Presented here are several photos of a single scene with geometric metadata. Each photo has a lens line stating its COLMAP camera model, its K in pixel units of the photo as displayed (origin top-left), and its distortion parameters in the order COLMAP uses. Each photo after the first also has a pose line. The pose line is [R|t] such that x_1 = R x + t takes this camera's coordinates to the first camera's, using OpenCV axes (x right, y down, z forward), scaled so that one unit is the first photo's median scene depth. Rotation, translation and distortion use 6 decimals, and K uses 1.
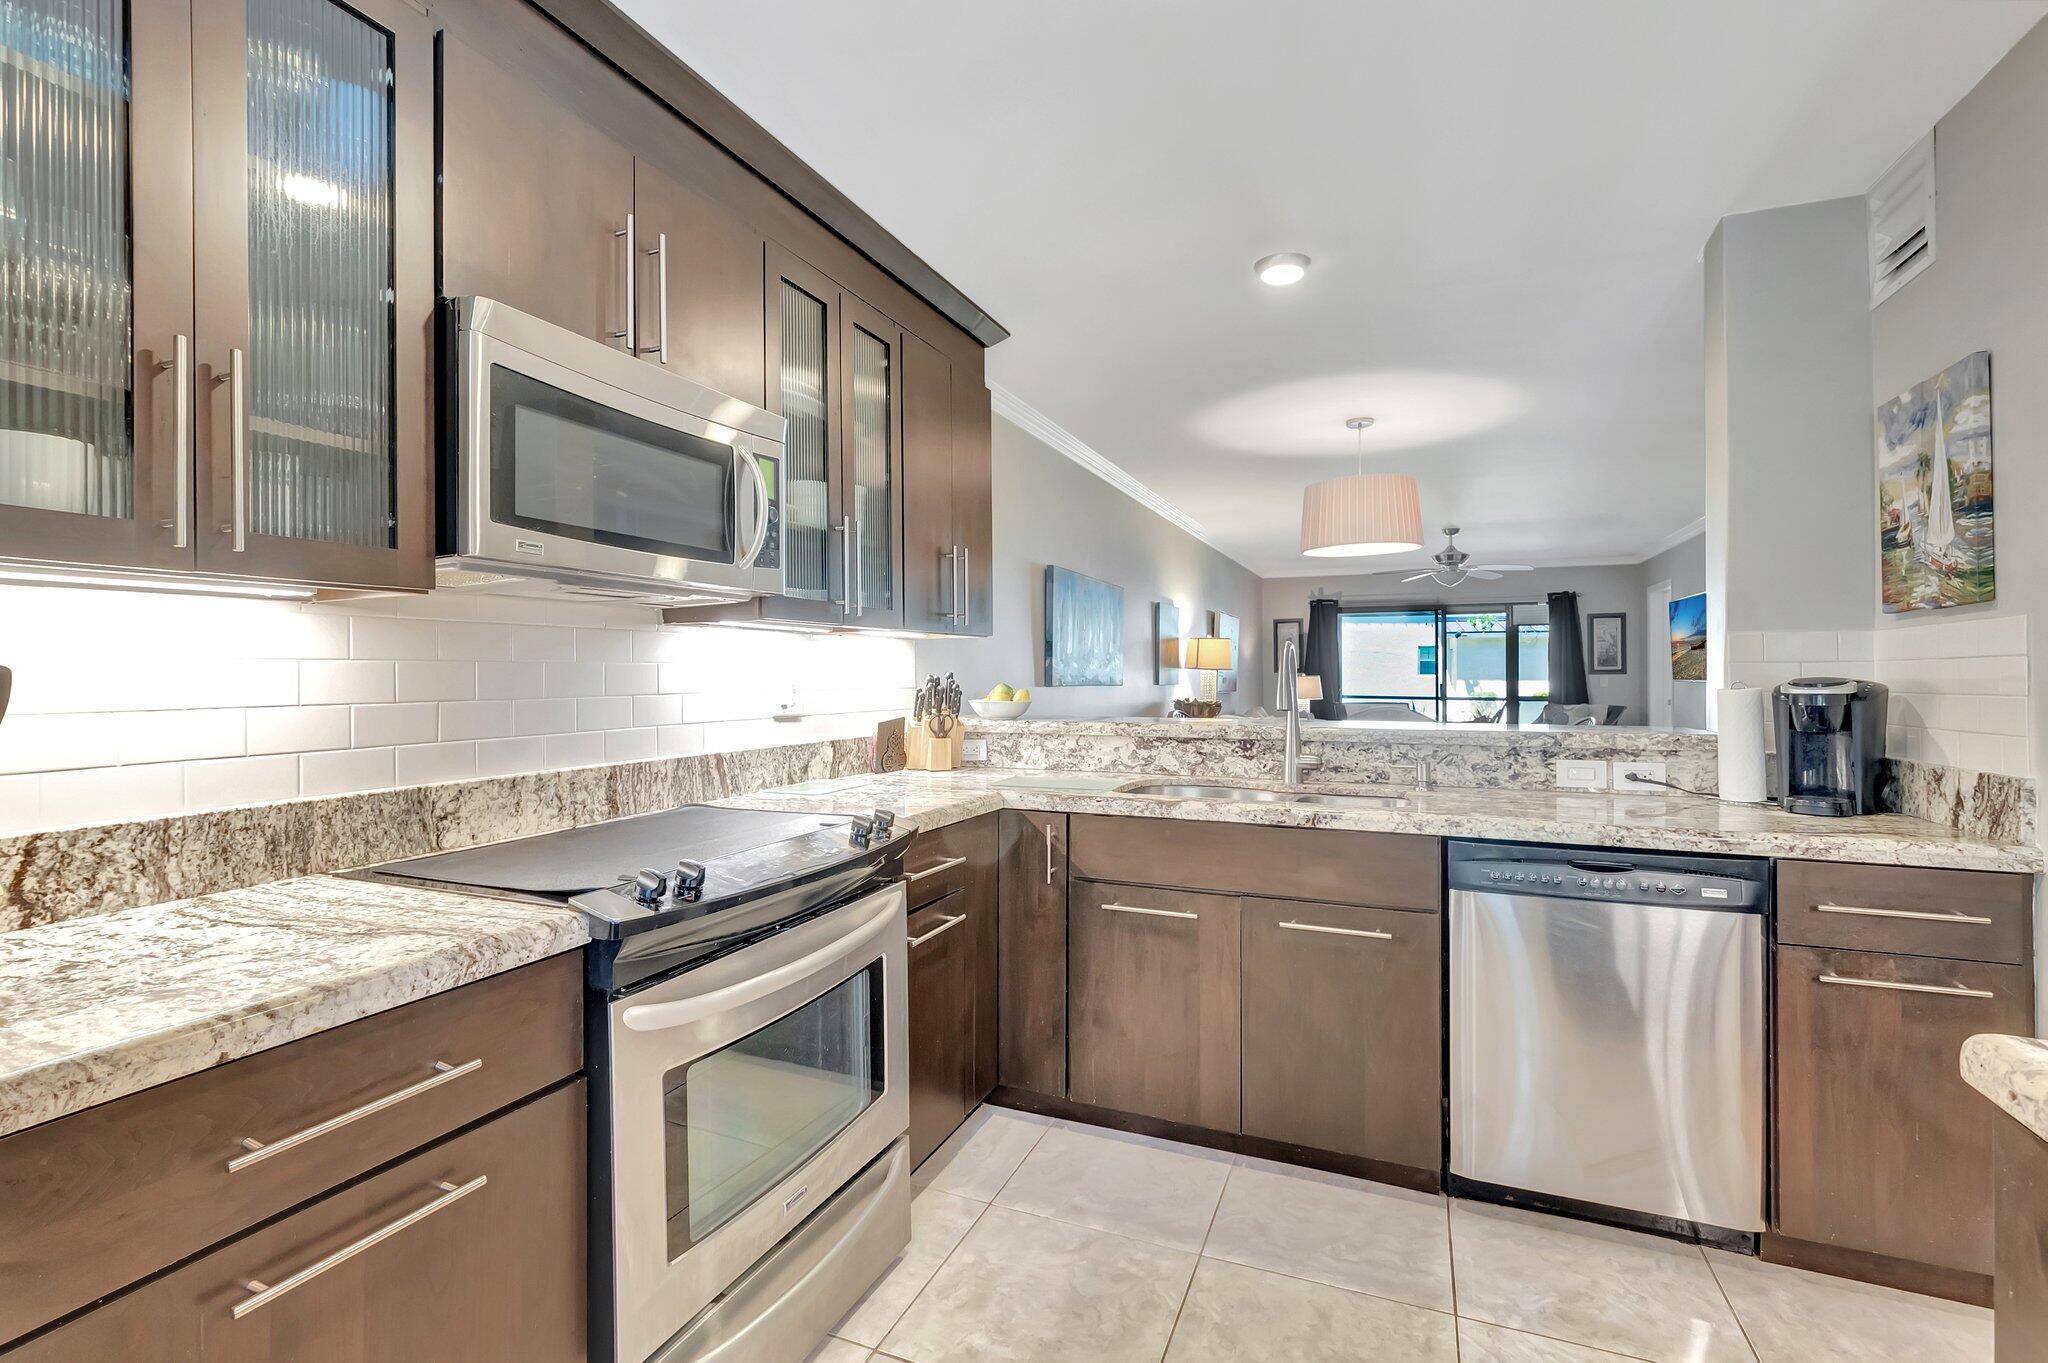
lens RADIAL K [[904.1, 0, 1027.9], [0, 904.1, 672.3], [0, 0, 1]] dist [0.011706, -0.012038]
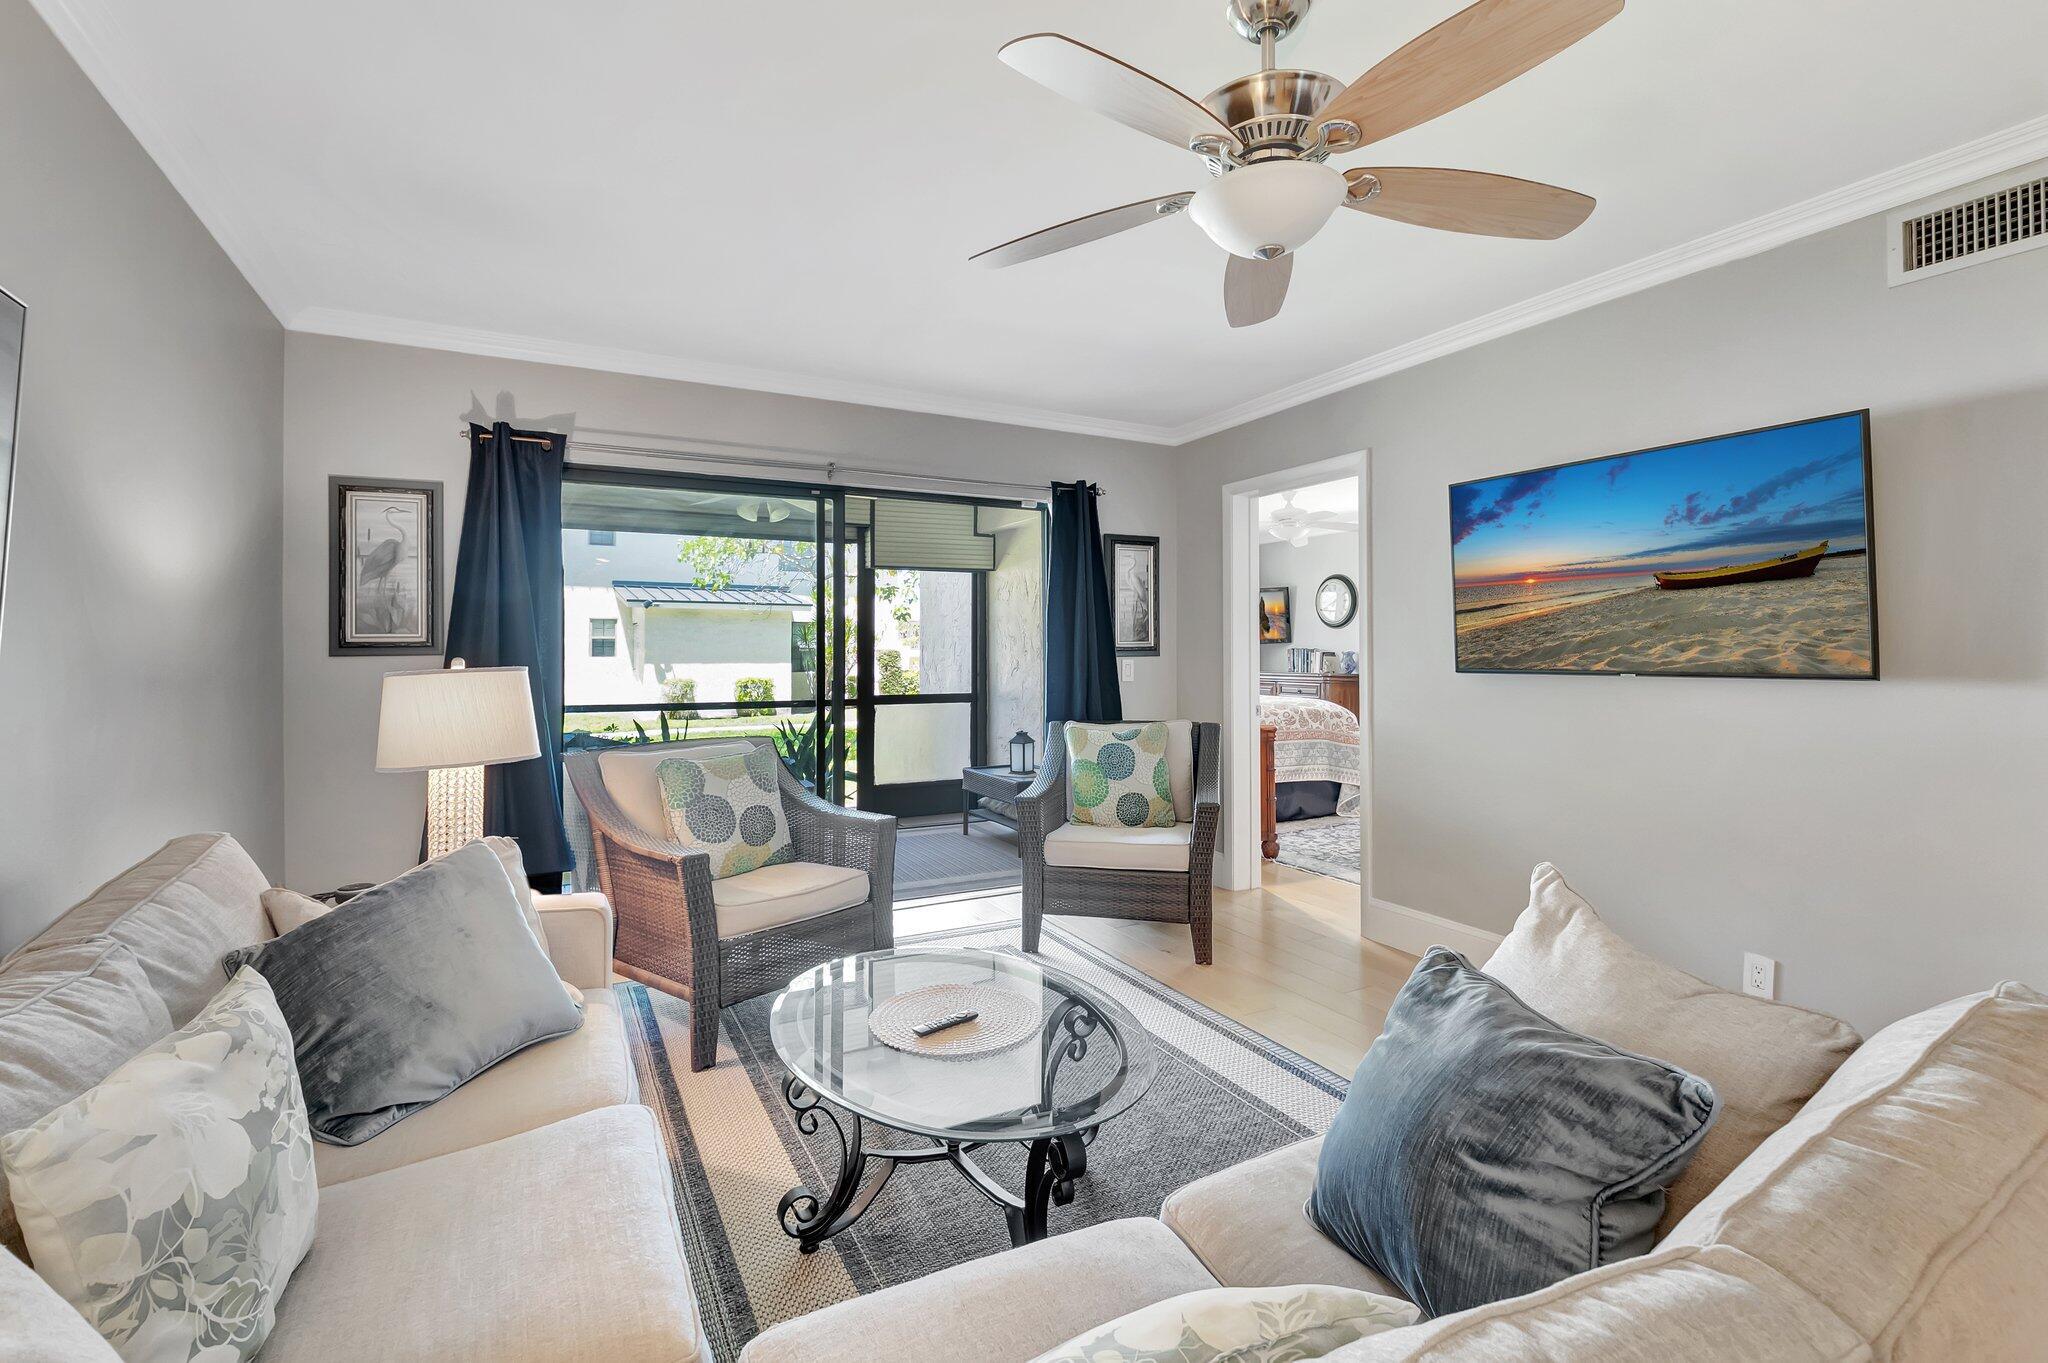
lens RADIAL K [[936.5, 0, 1053.7], [0, 936.5, 656.4], [0, 0, 1]] dist [-0.001668, -0.000261]
pose [[0.614329, -0.002249, 0.789047, 0.846805], [0.000767, 0.999997, 0.002253, 0.002654], [-0.789050, -0.000778, 0.614329, 3.017594]]
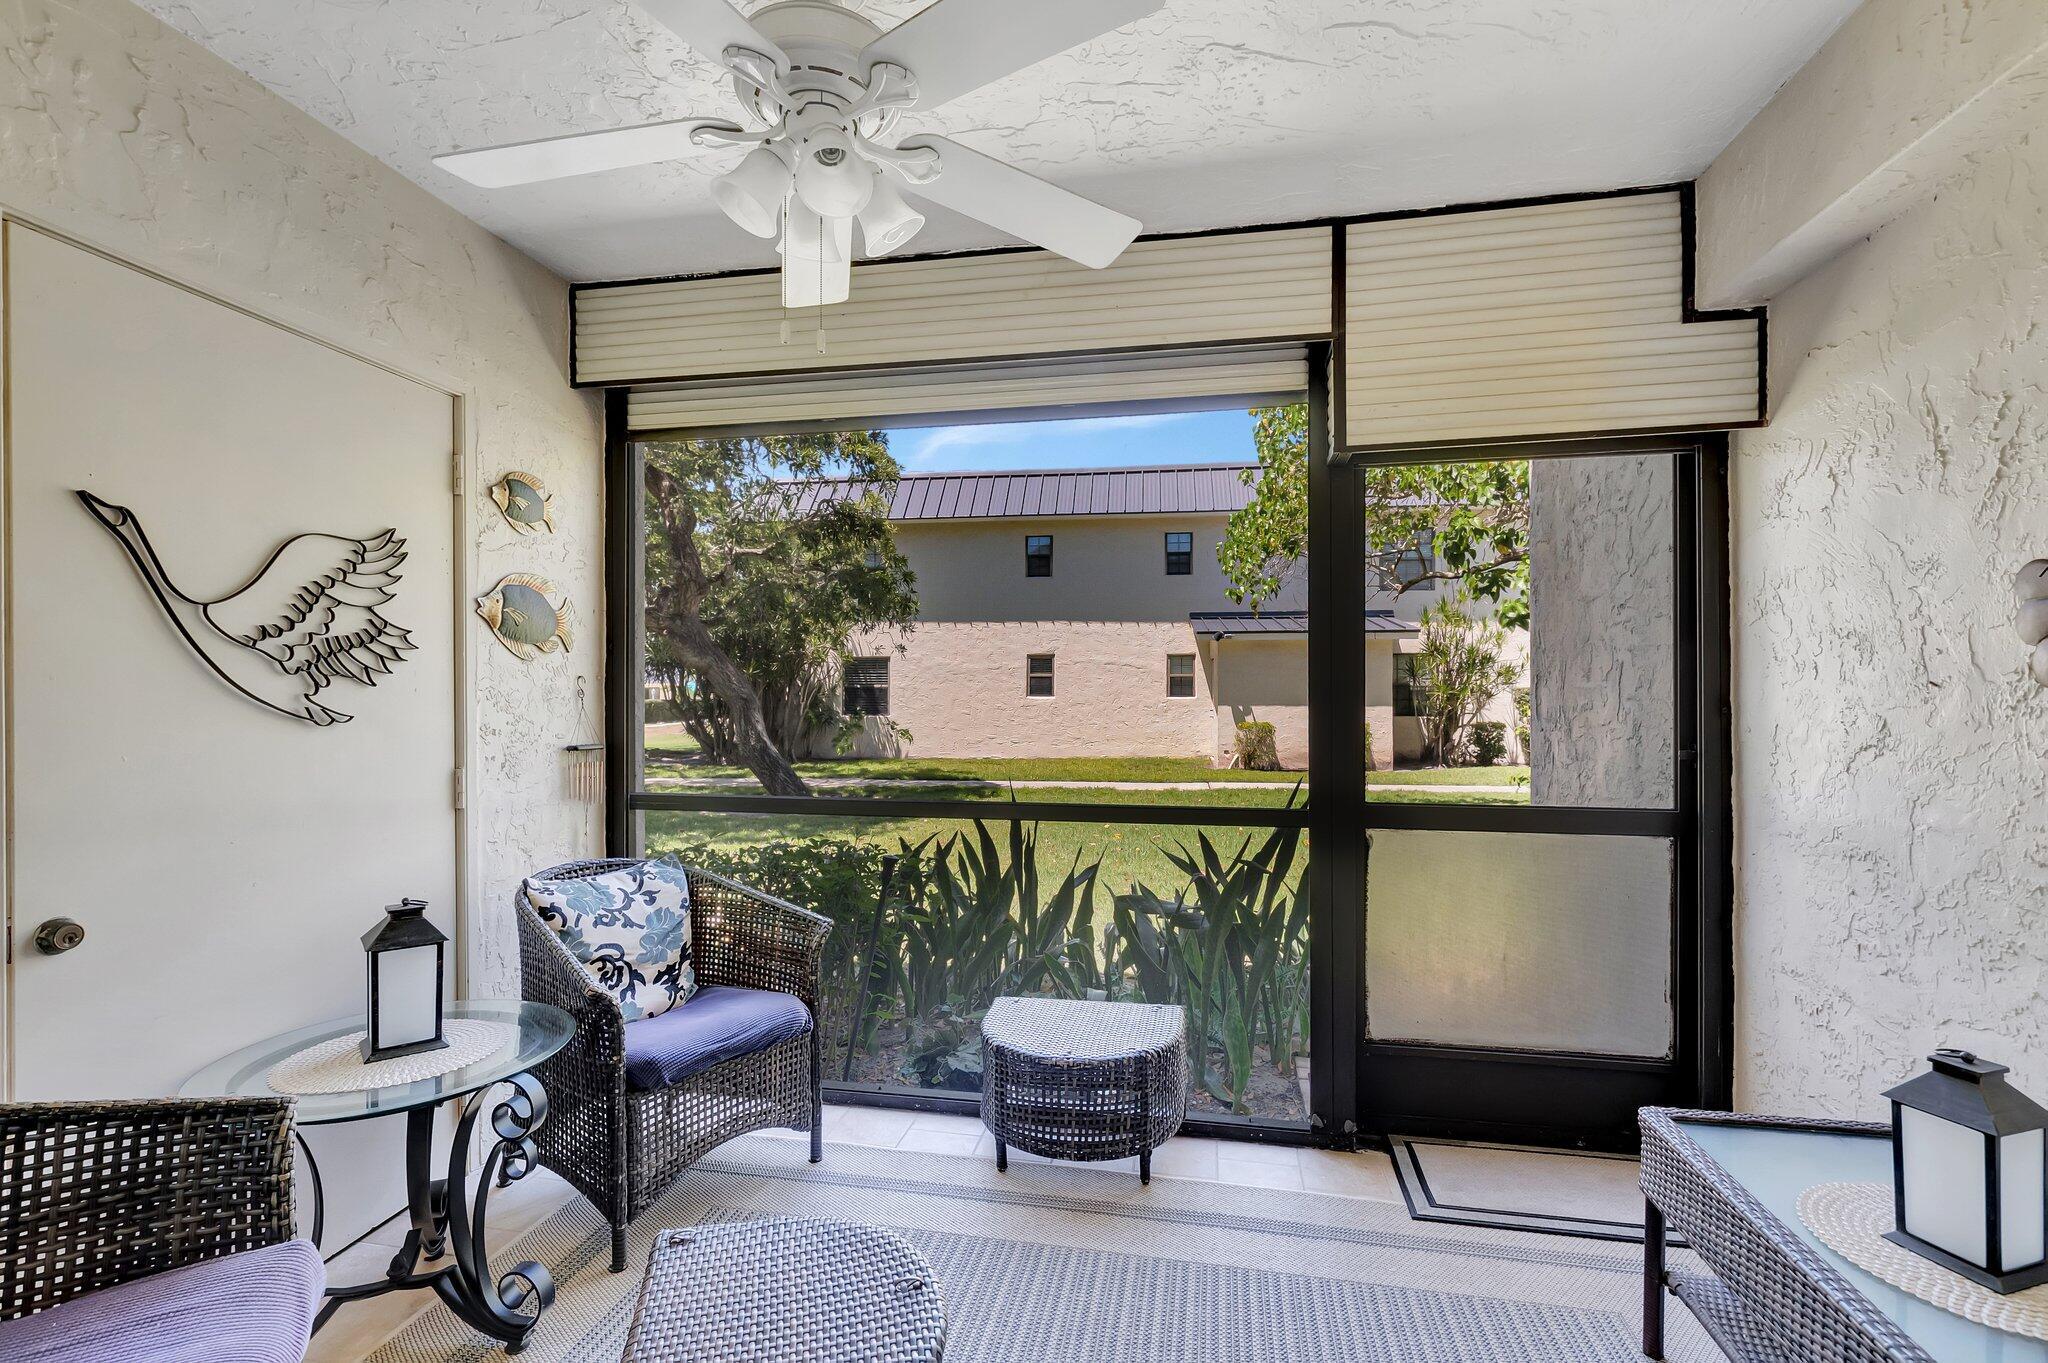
lens RADIAL K [[907.5, 0, 1043.0], [0, 907.5, 680.0], [0, 0, 1]] dist [-0.001154, -0.000013]
pose [[0.975906, 0.003966, 0.218157, 2.287933], [-0.000653, 0.999883, -0.015255, 0.001140], [-0.218192, 0.014745, 0.975794, 4.366617]]
